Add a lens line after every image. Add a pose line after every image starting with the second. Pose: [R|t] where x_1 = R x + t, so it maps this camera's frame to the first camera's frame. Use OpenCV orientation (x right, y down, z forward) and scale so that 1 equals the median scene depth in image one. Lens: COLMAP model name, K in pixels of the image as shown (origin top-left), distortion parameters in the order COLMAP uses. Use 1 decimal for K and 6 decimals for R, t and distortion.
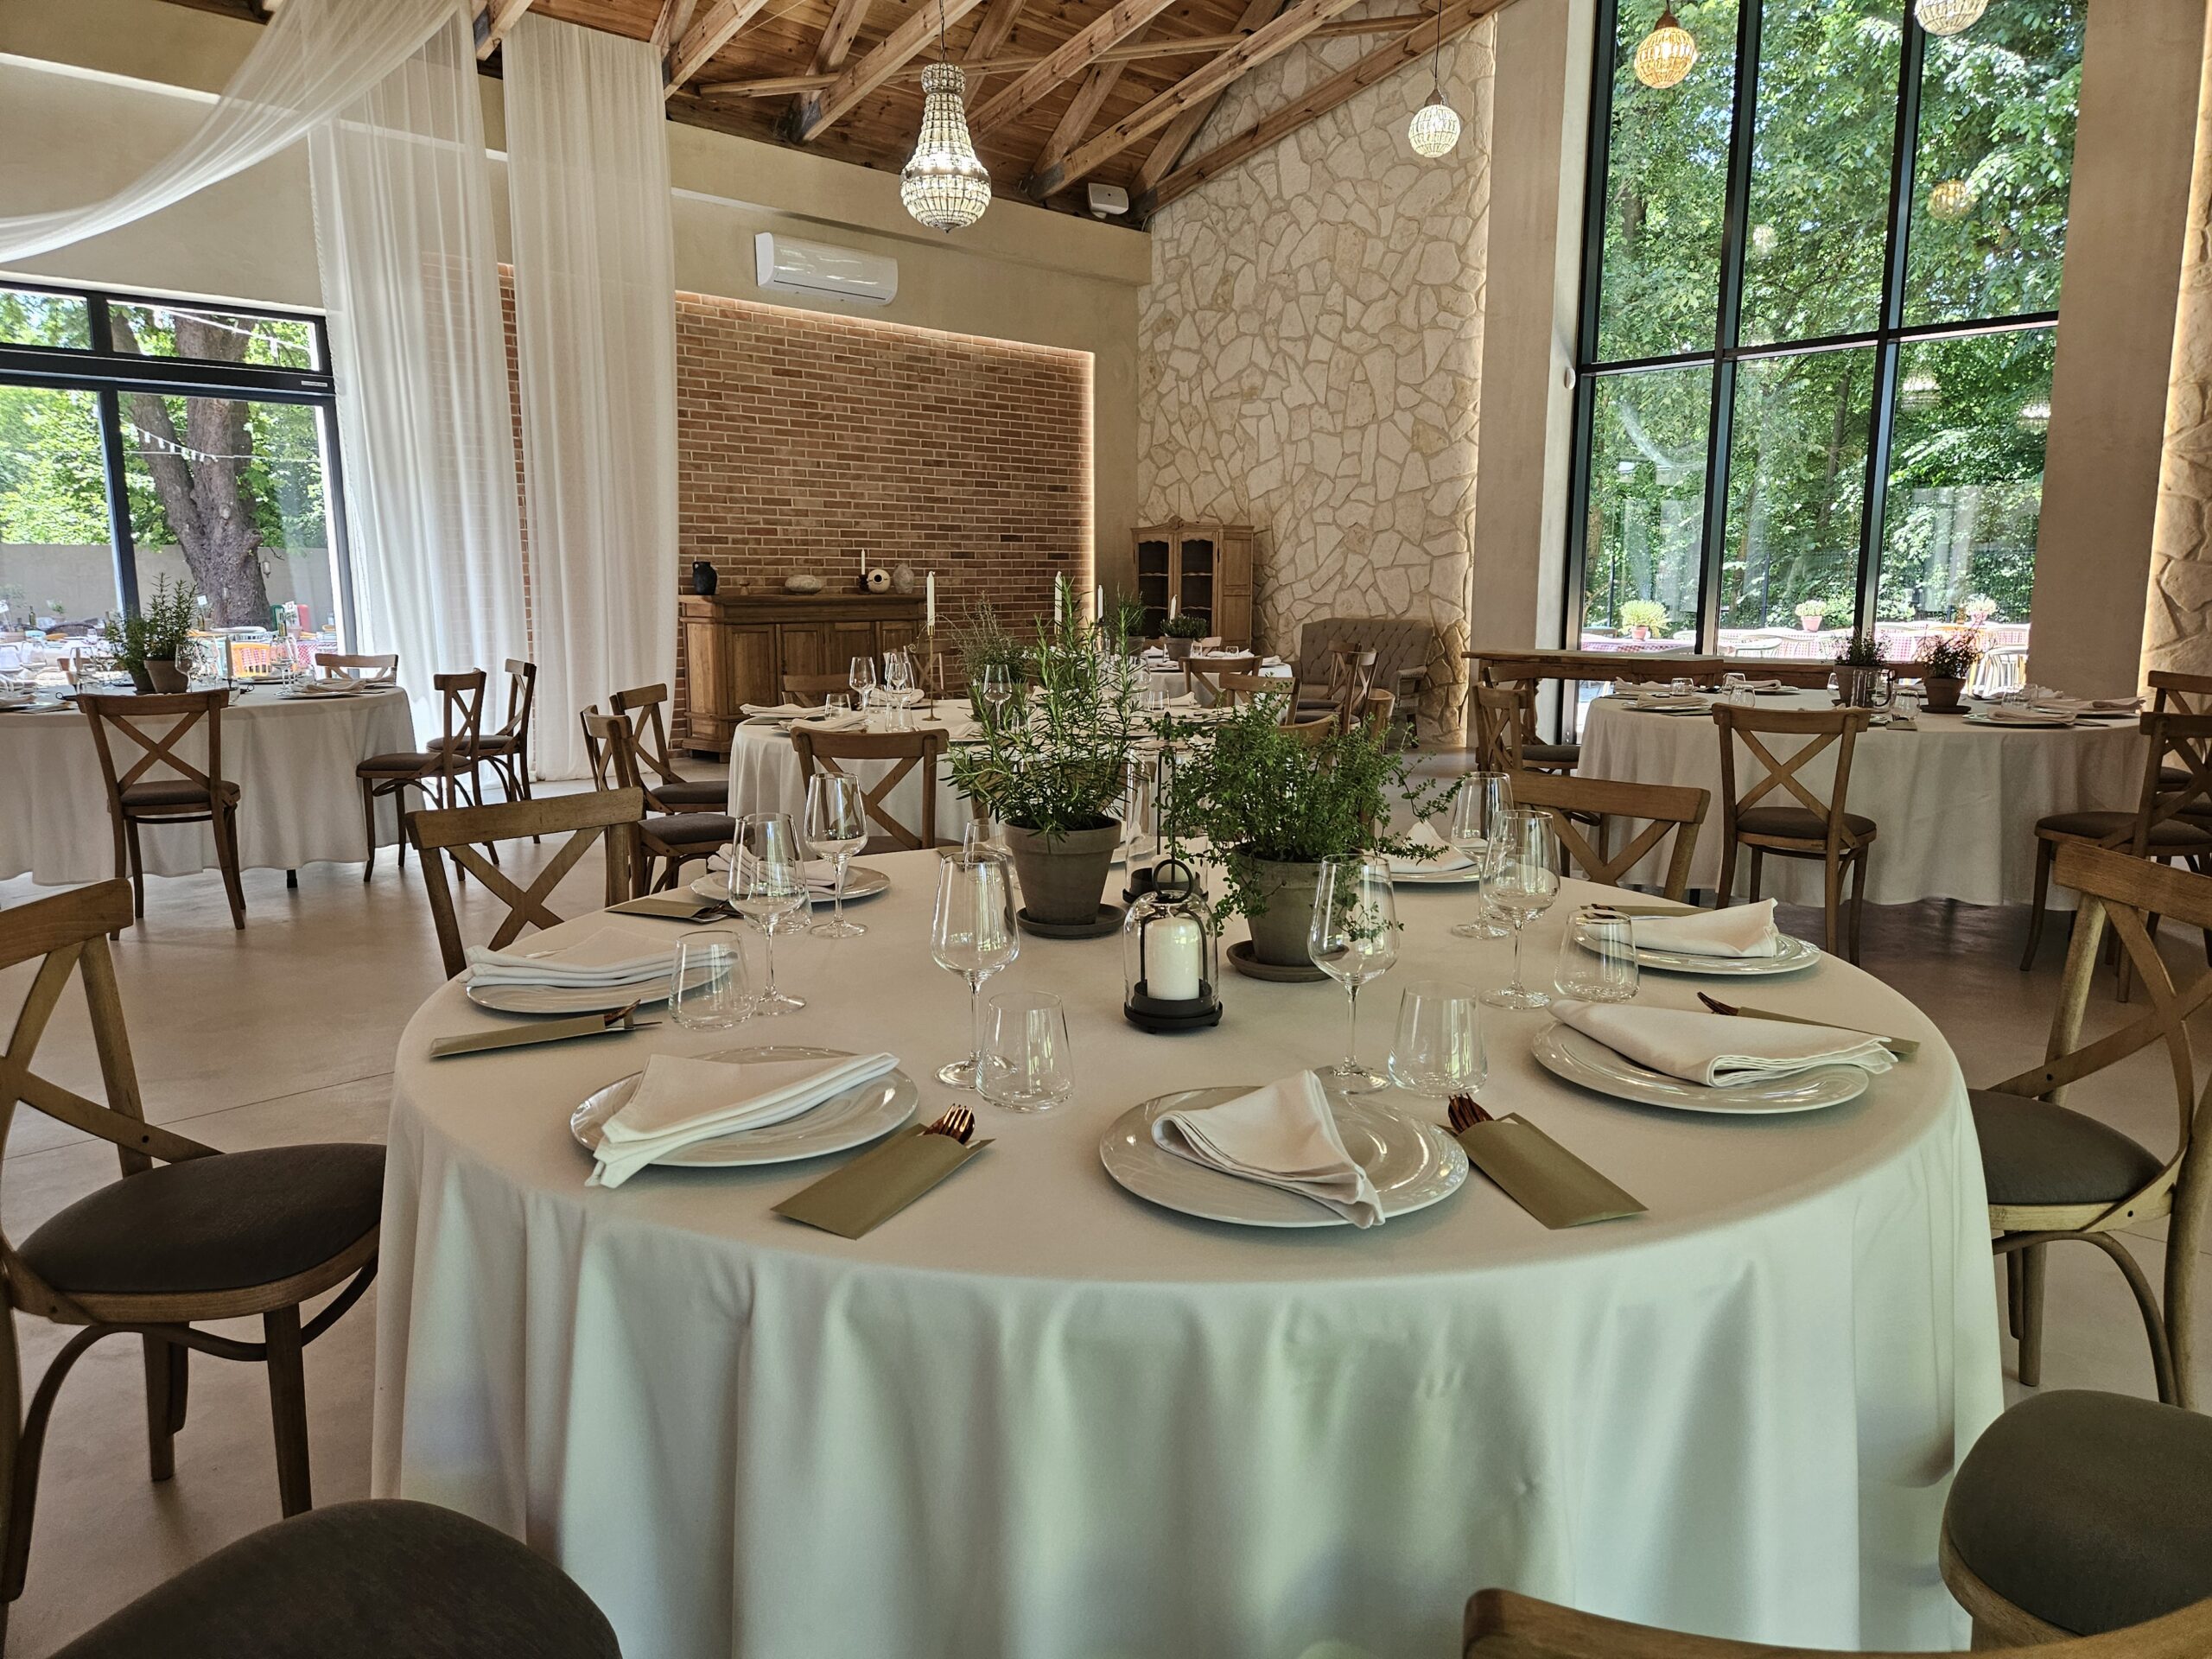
lens RADIAL K [[1484.8, 0, 1106.0], [0, 1484.8, 829.5], [0, 0, 1]] dist [0.077540, -0.069154]
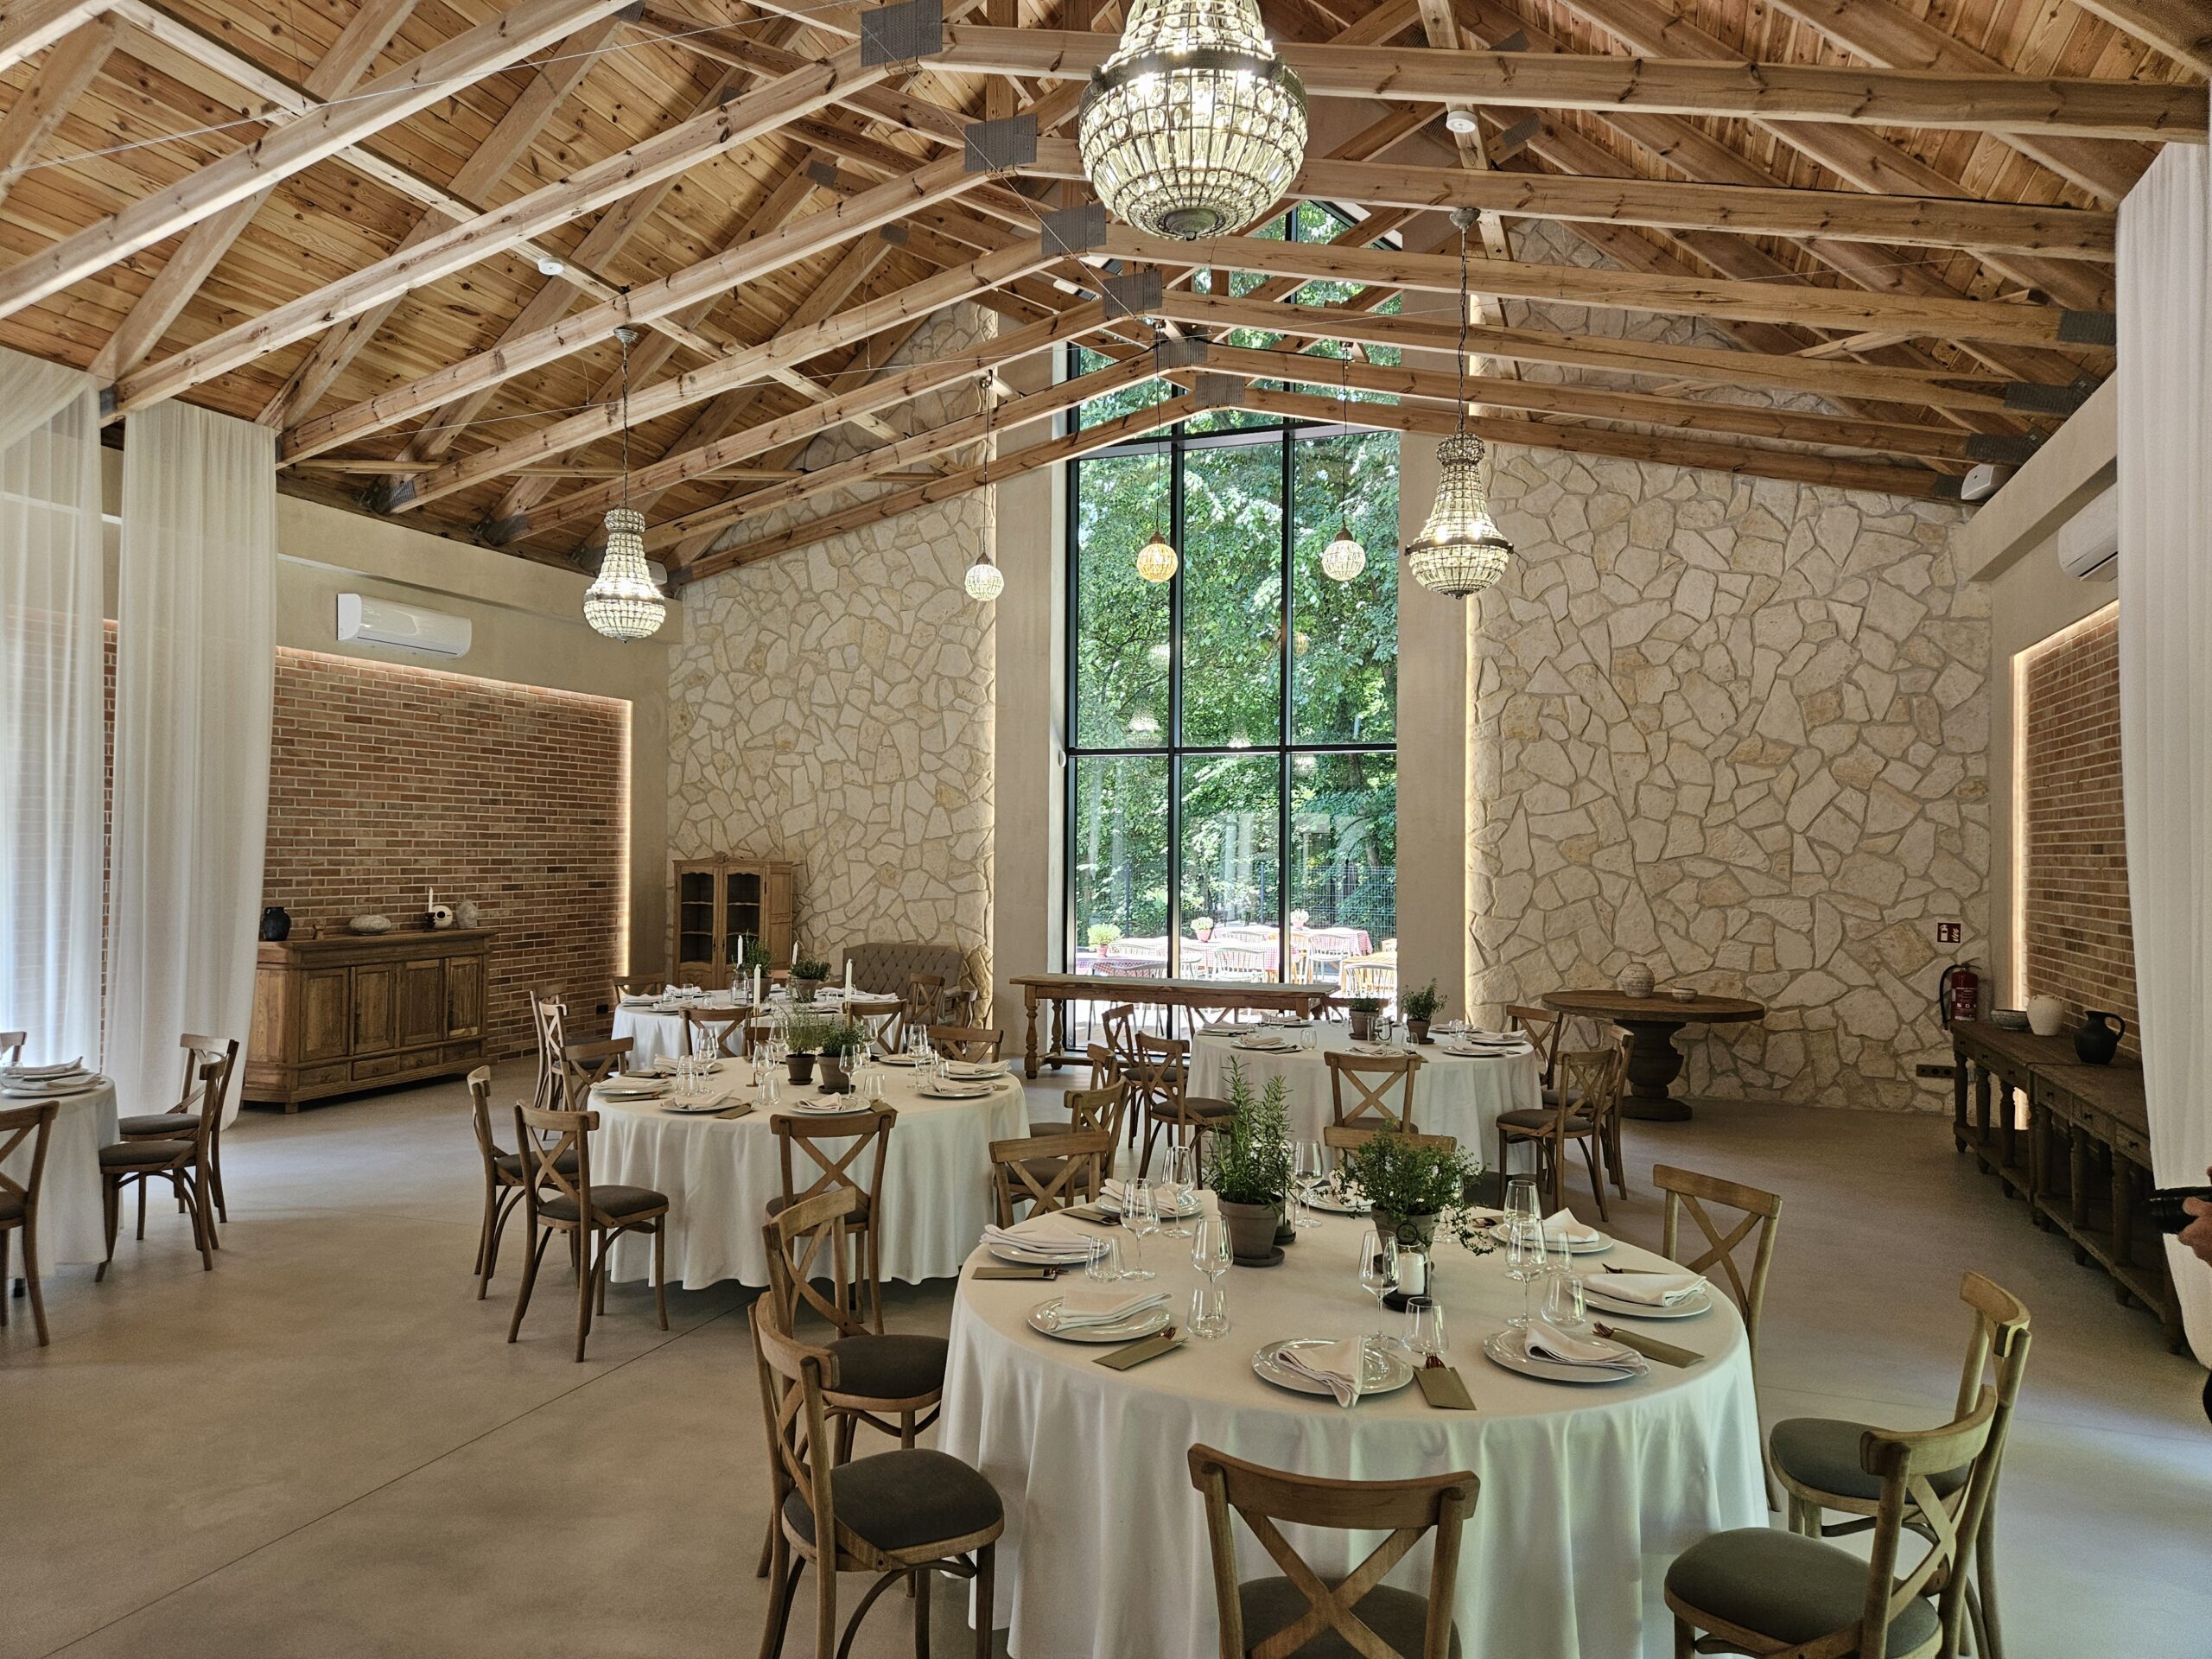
lens RADIAL K [[1484.8, 0, 1106.0], [0, 1484.8, 829.5], [0, 0, 1]] dist [0.077540, -0.069154]
pose [[0.902236, 0.017845, 0.430873, -0.181972], [0.059127, 0.984589, -0.164588, -0.029408], [-0.427170, 0.173974, 0.887276, -0.110252]]
